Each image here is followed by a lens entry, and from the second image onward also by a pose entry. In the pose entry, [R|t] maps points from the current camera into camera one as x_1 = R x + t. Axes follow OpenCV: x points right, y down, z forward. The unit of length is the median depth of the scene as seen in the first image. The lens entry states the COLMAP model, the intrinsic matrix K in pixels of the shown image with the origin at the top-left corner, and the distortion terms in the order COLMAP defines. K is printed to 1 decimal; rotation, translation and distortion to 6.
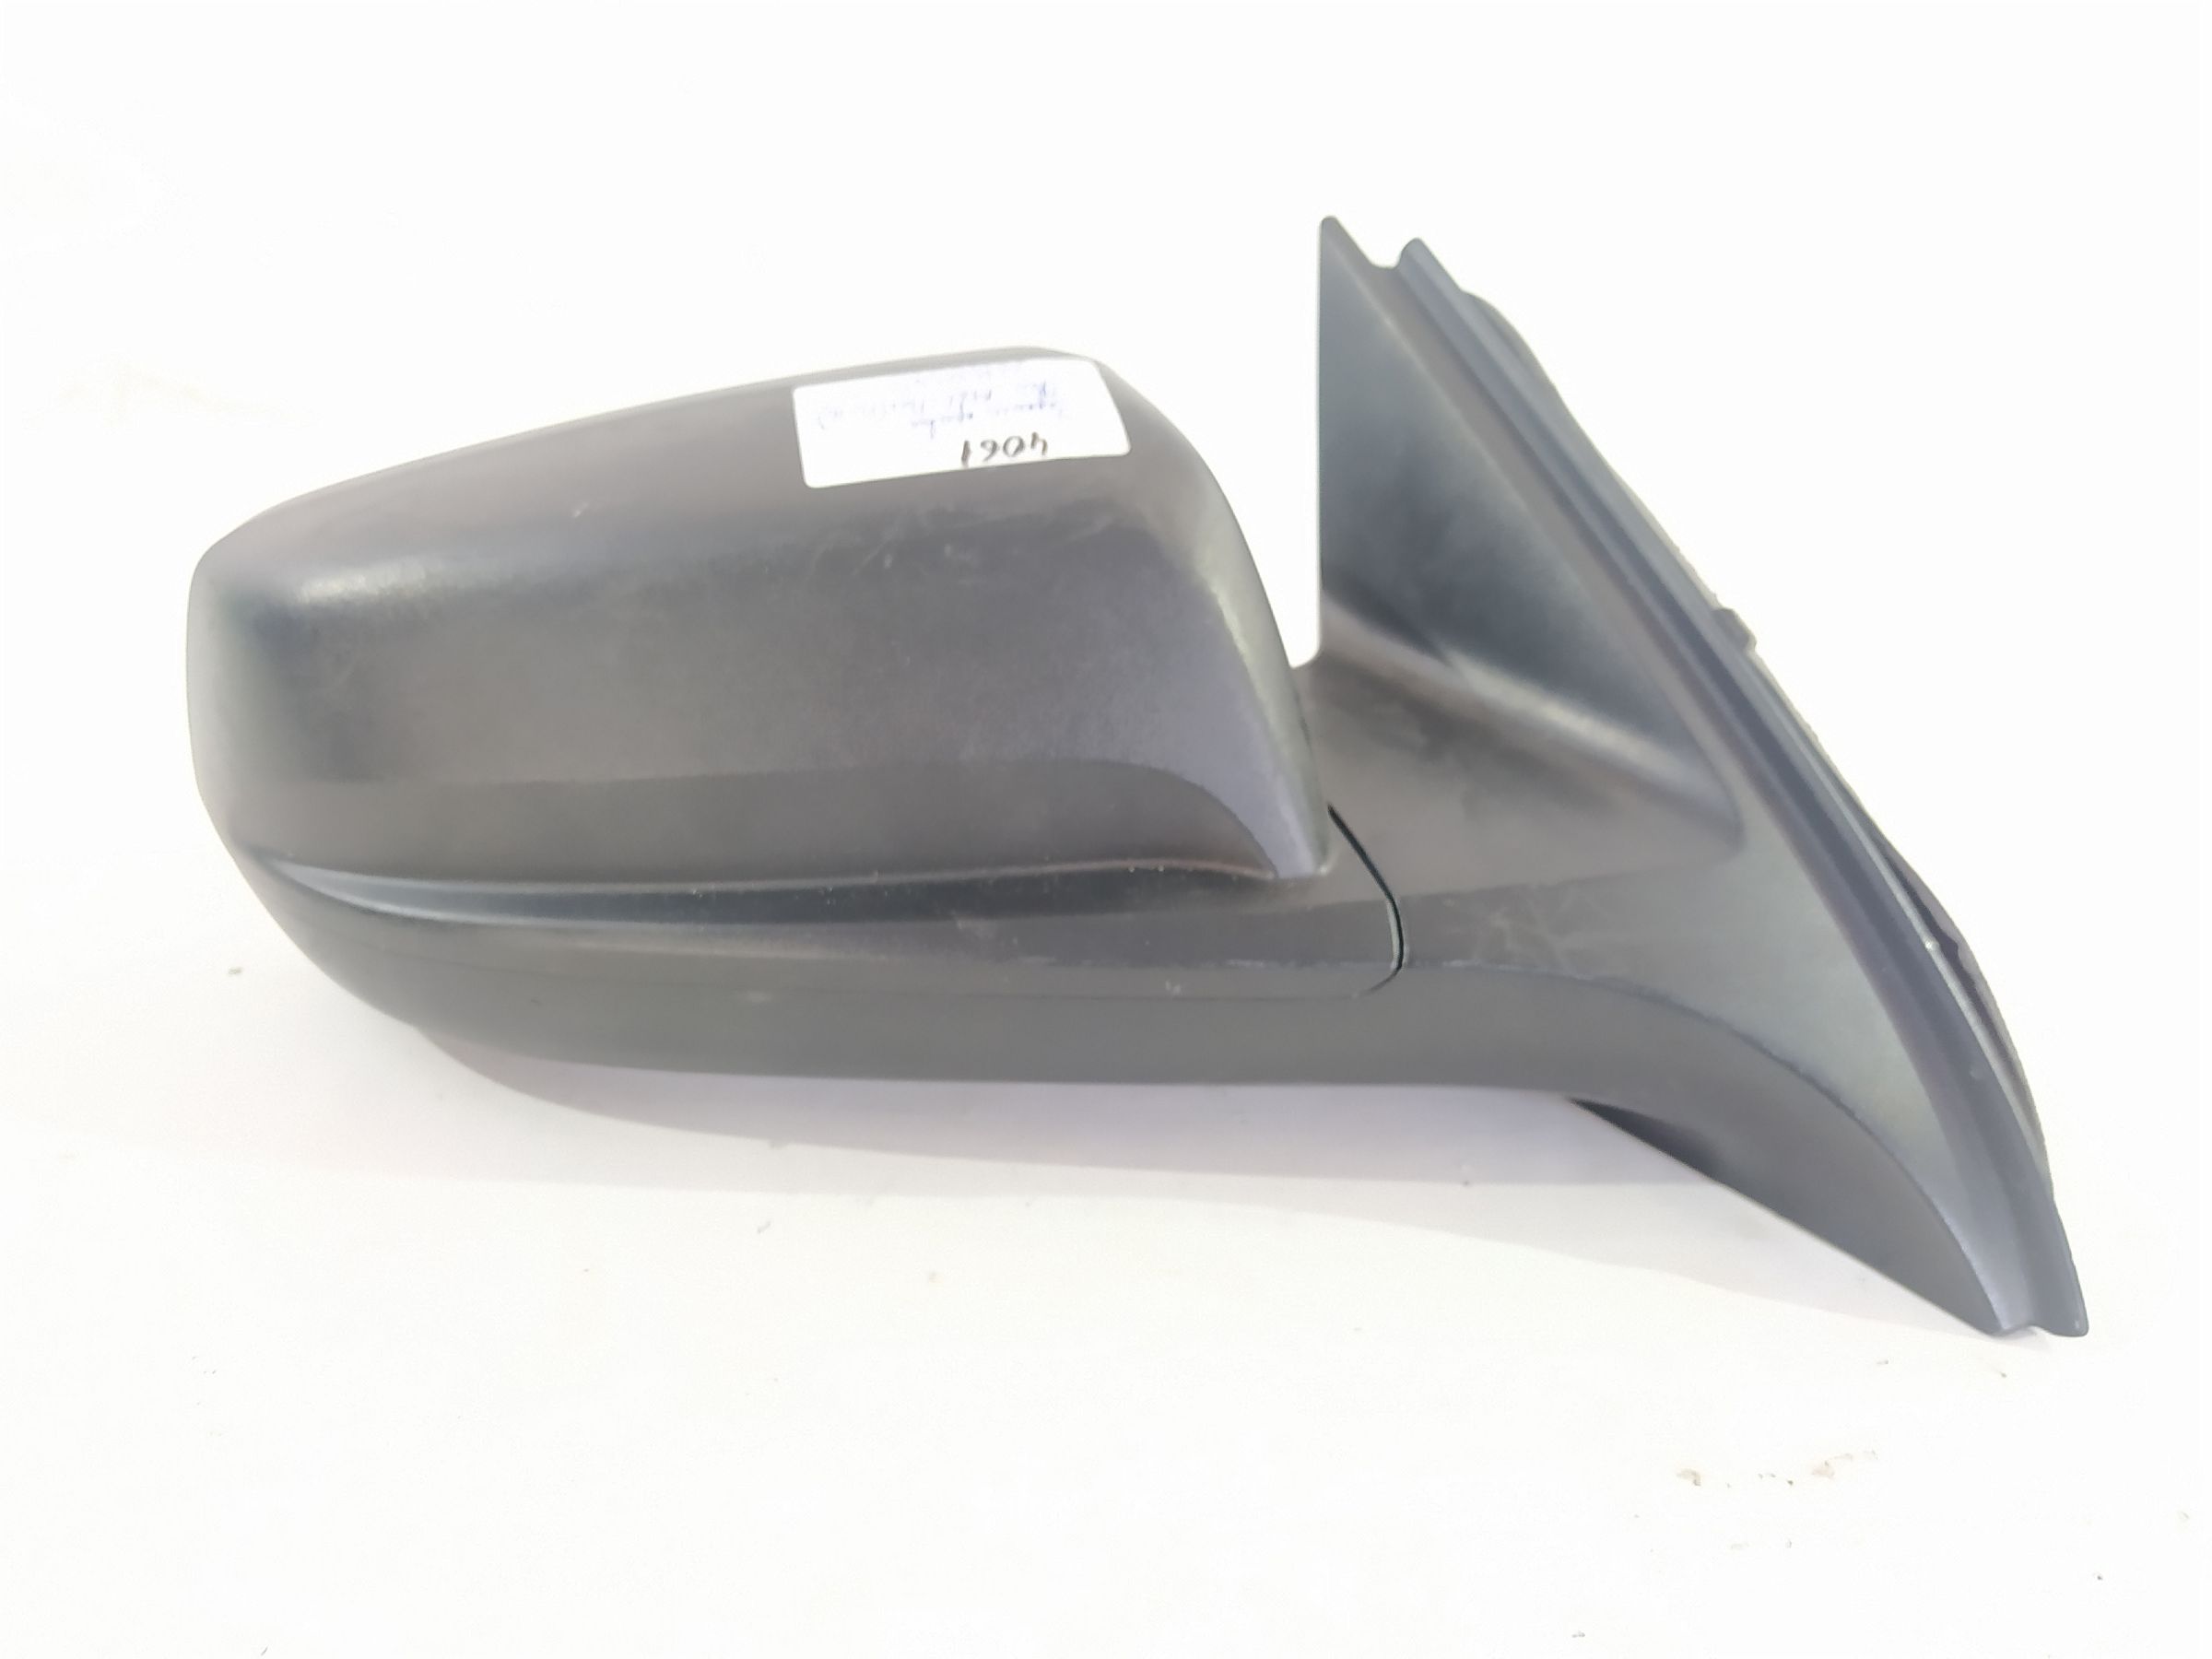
lens RADIAL K [[1616.5, 0, 1106.0], [0, 1616.5, 829.5], [0, 0, 1]] dist [-0.005422, -0.001962]
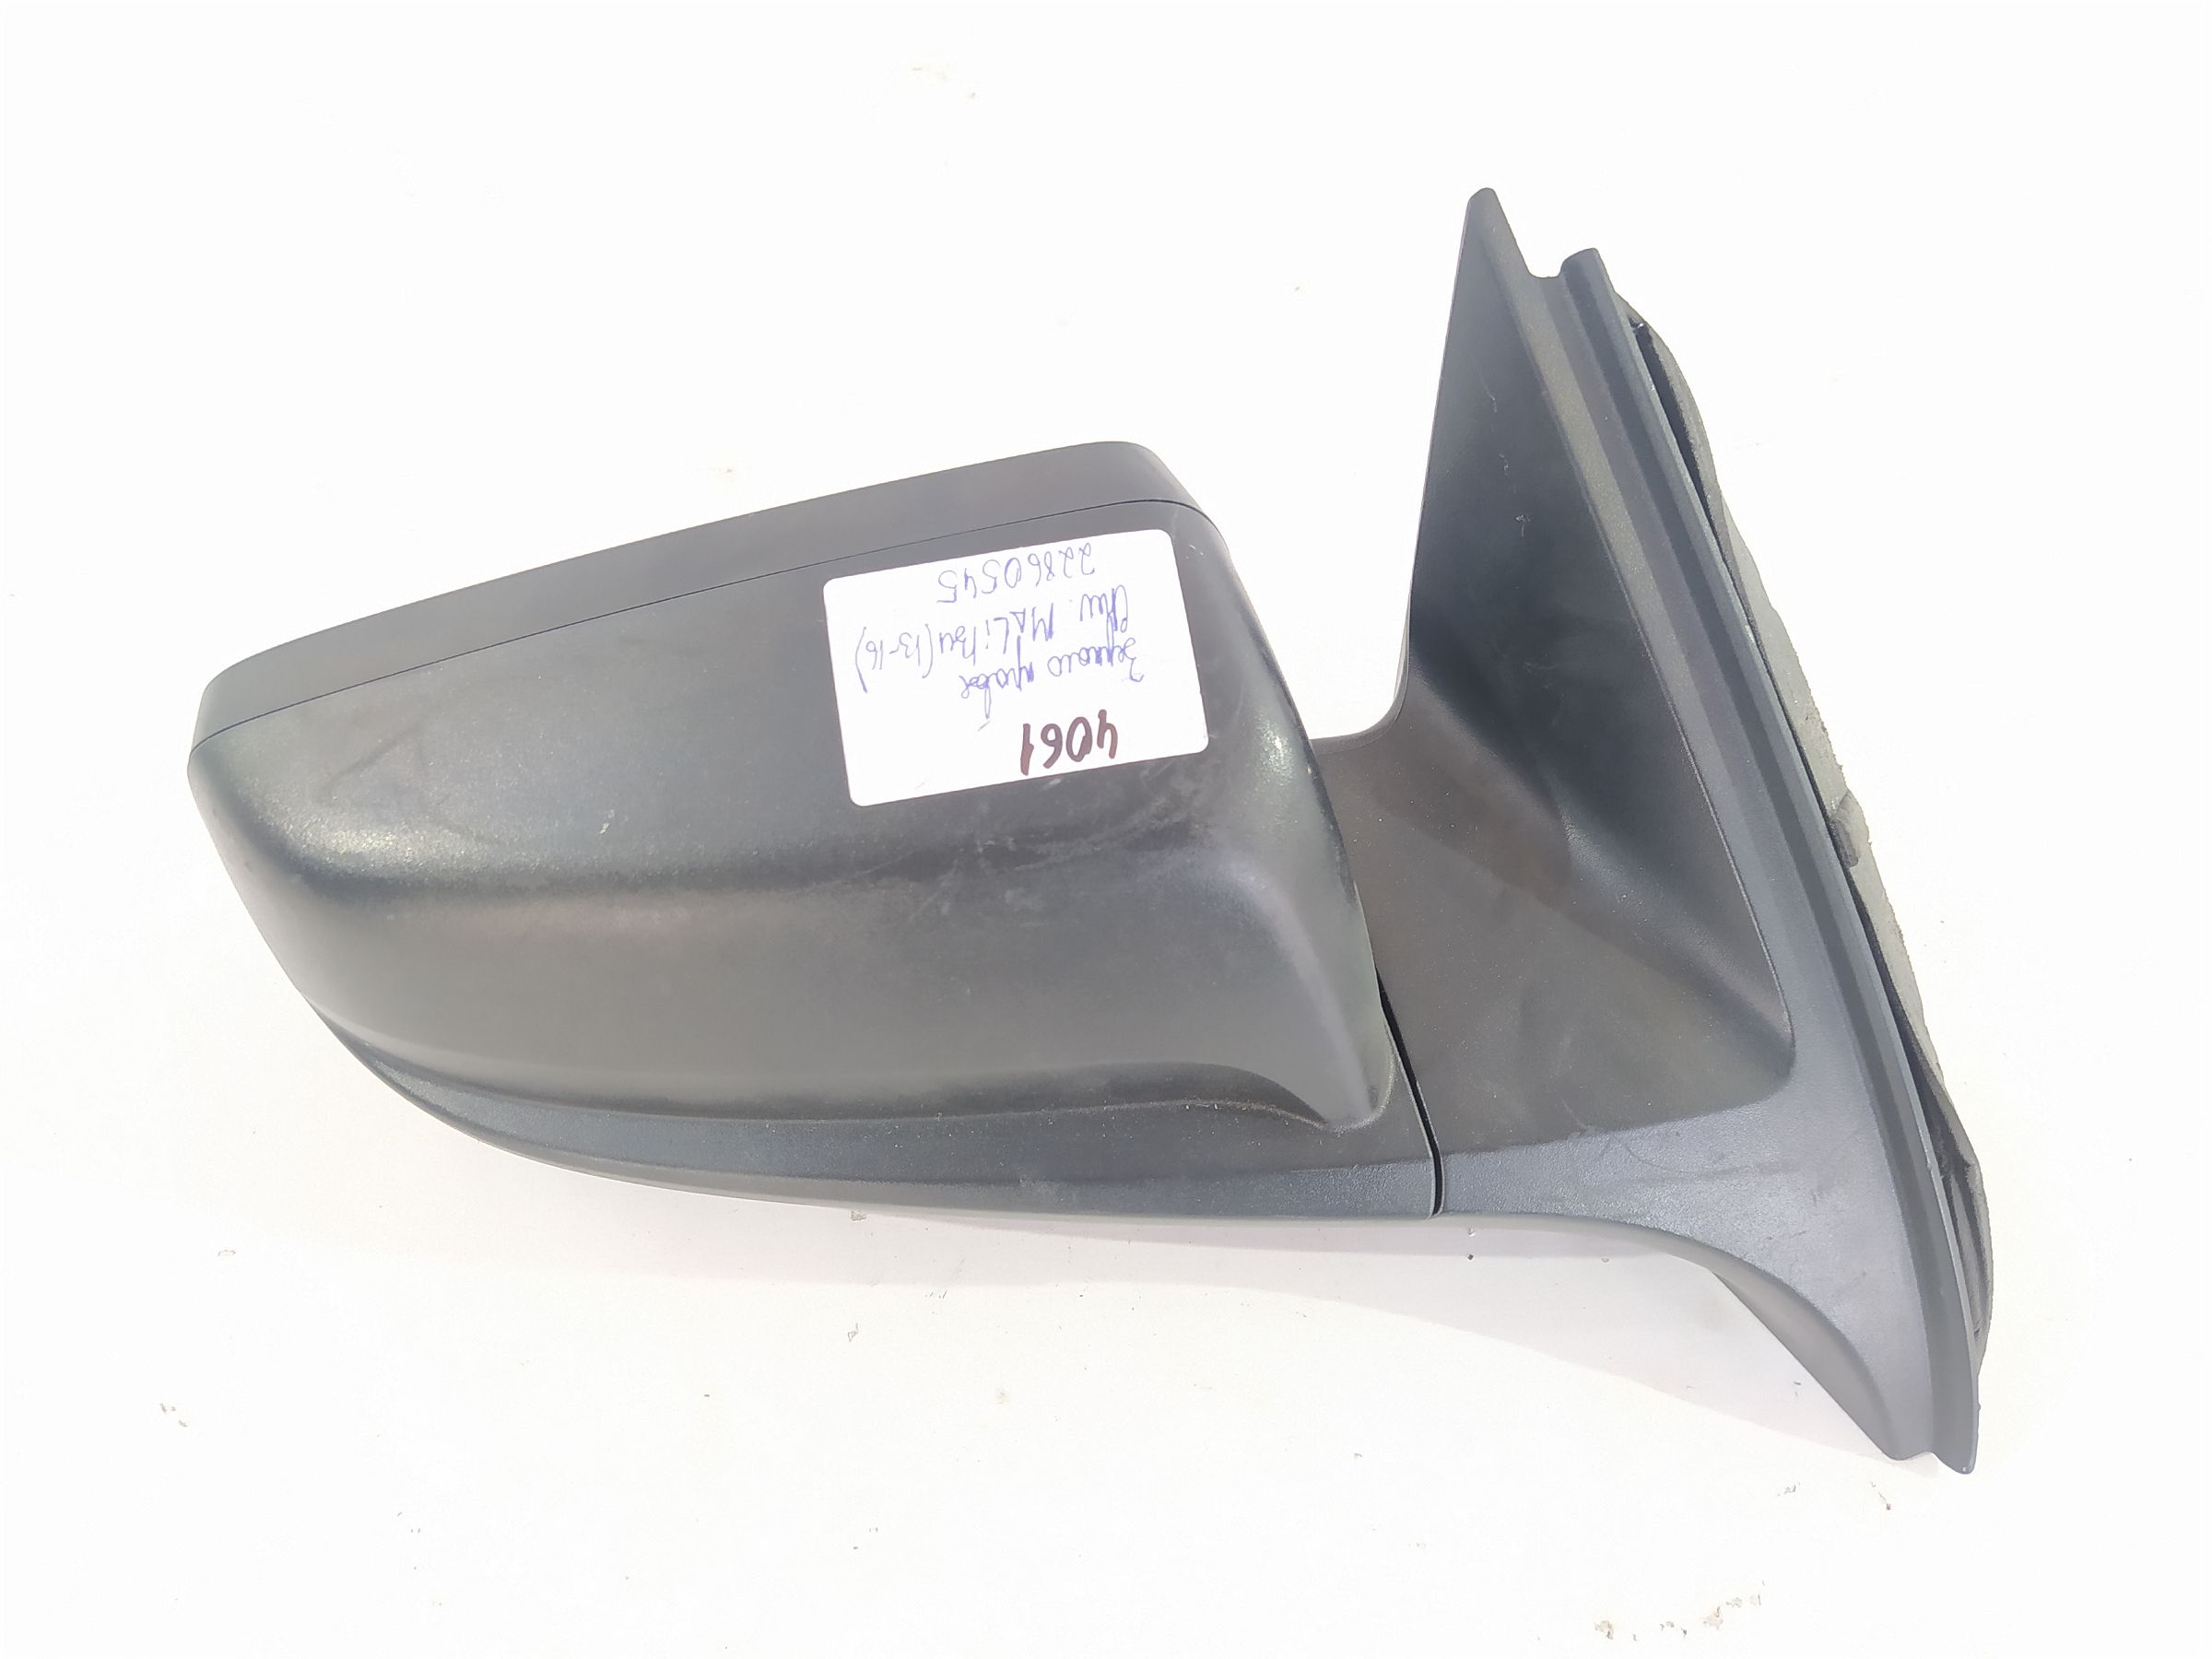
lens RADIAL K [[1616.5, 0, 1106.0], [0, 1616.5, 829.5], [0, 0, 1]] dist [-0.005422, -0.001962]
pose [[0.999409, 0.033376, -0.008190, -0.033201], [-0.023707, 0.842103, 0.538795, -0.671310], [0.024879, -0.538283, 0.842397, 0.222166]]
